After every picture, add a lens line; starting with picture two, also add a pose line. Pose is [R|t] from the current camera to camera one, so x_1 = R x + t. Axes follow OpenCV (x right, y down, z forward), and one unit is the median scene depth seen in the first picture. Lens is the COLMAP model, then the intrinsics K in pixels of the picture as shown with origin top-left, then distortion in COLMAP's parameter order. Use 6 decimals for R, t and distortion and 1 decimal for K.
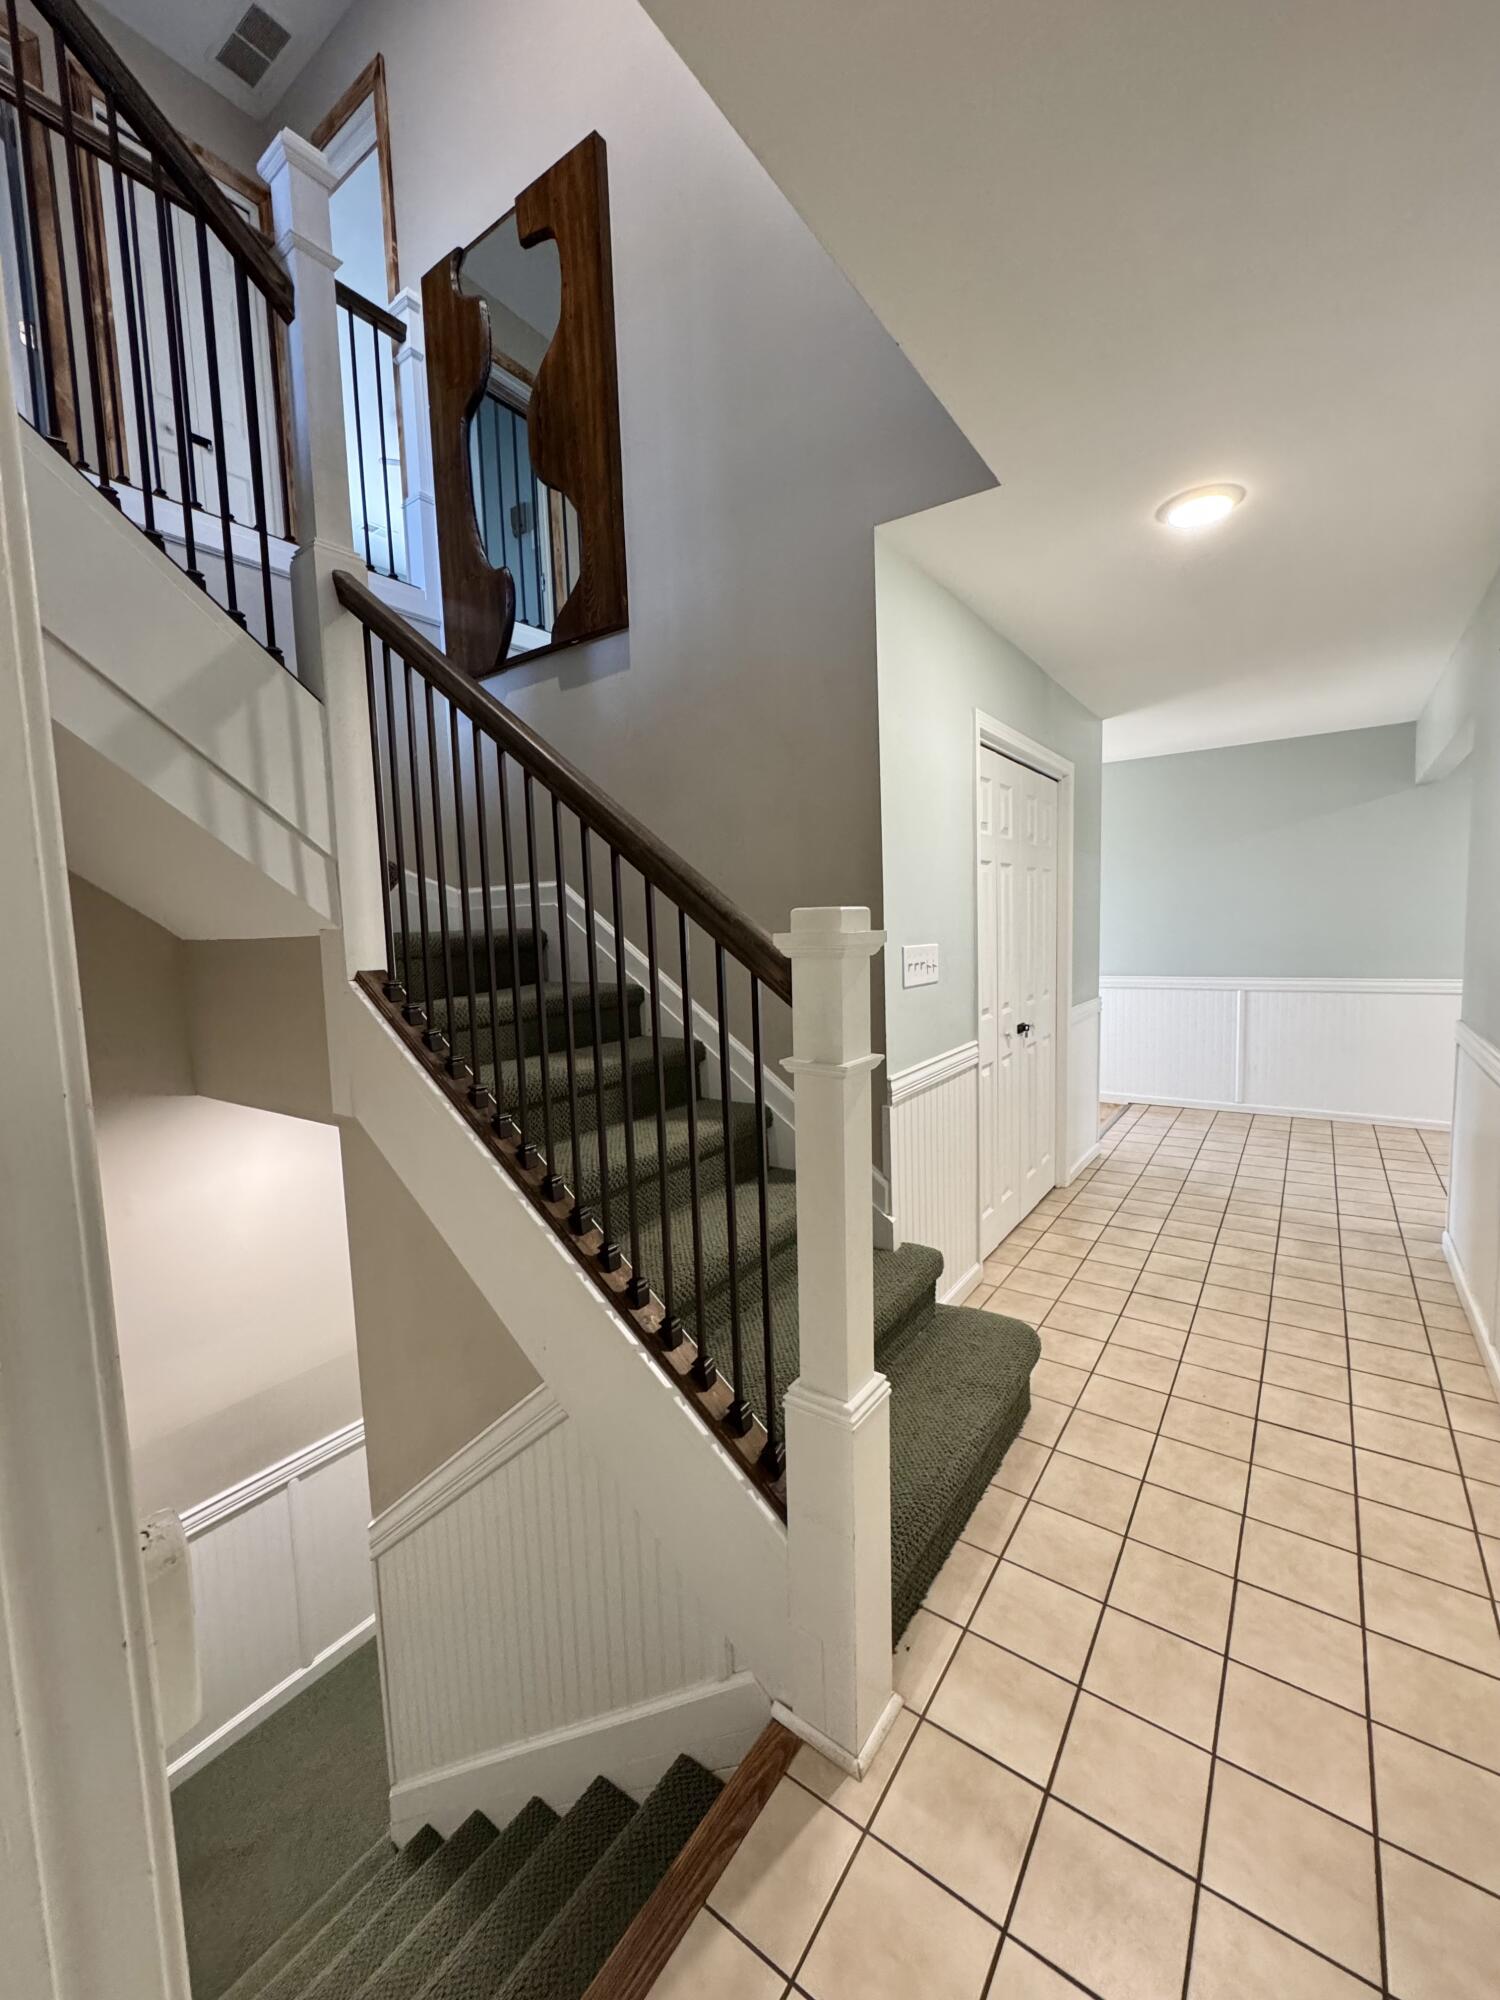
lens RADIAL K [[797.2, 0, 752.8], [0, 797.2, 998.1], [0, 0, 1]] dist [-0.000339, 0.000205]
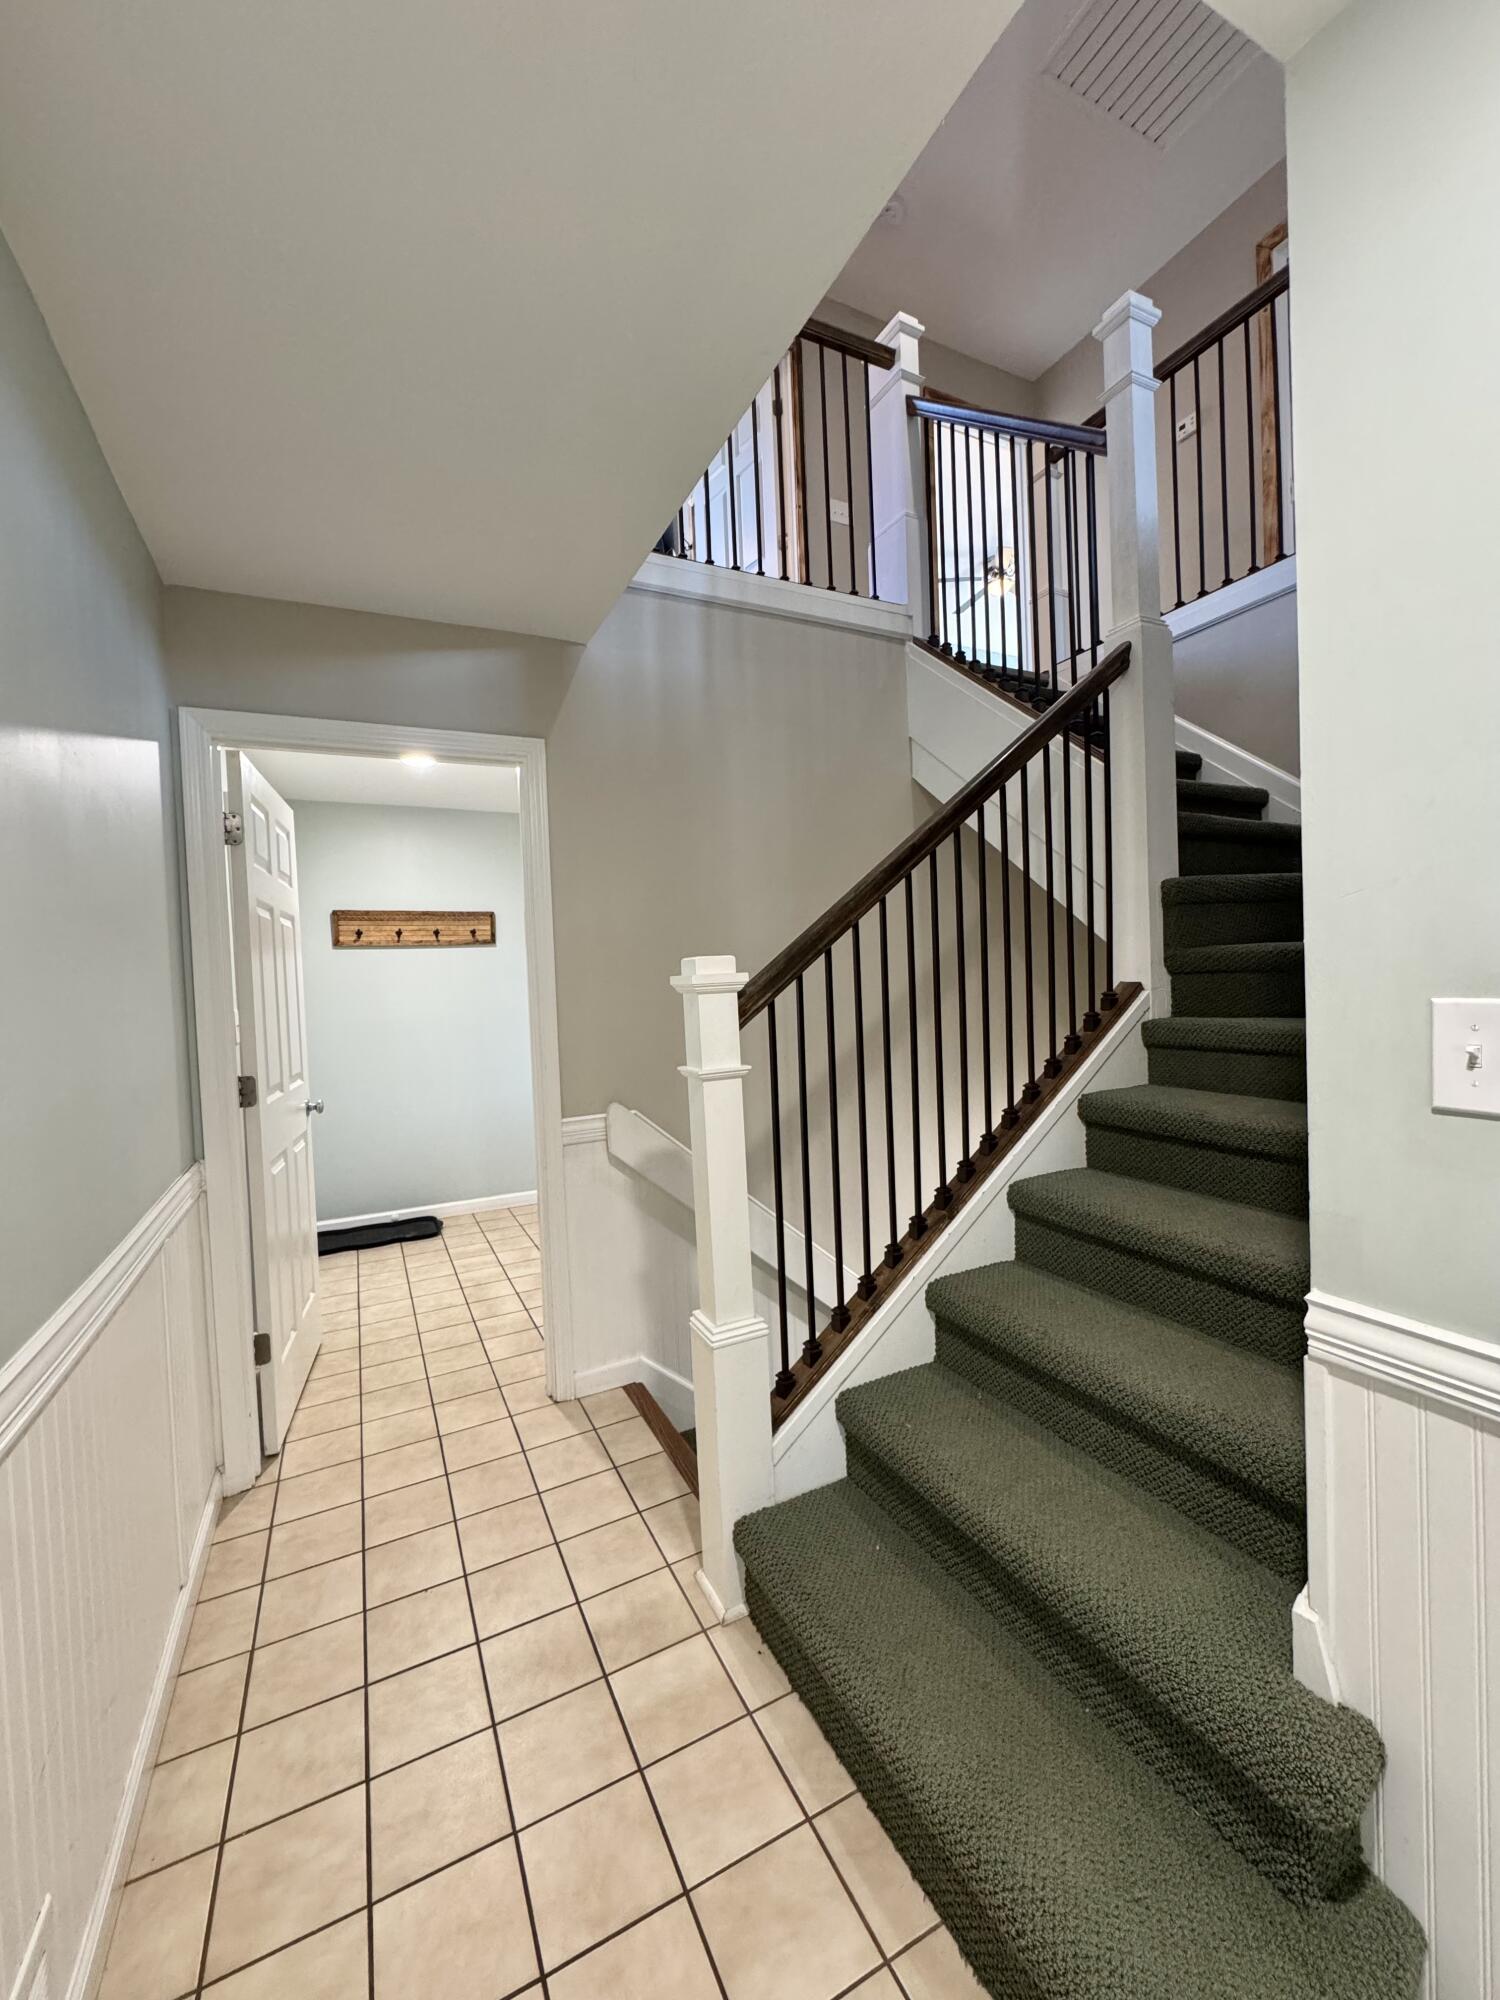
lens RADIAL K [[797.2, 0, 751.8], [0, 797.2, 996.8], [0, 0, 1]] dist [-0.000339, 0.000205]
pose [[-0.466778, 0.076133, -0.881091, 1.018217], [-0.024630, 0.994782, 0.099004, -0.145937], [0.884031, 0.067914, -0.462467, 1.359303]]
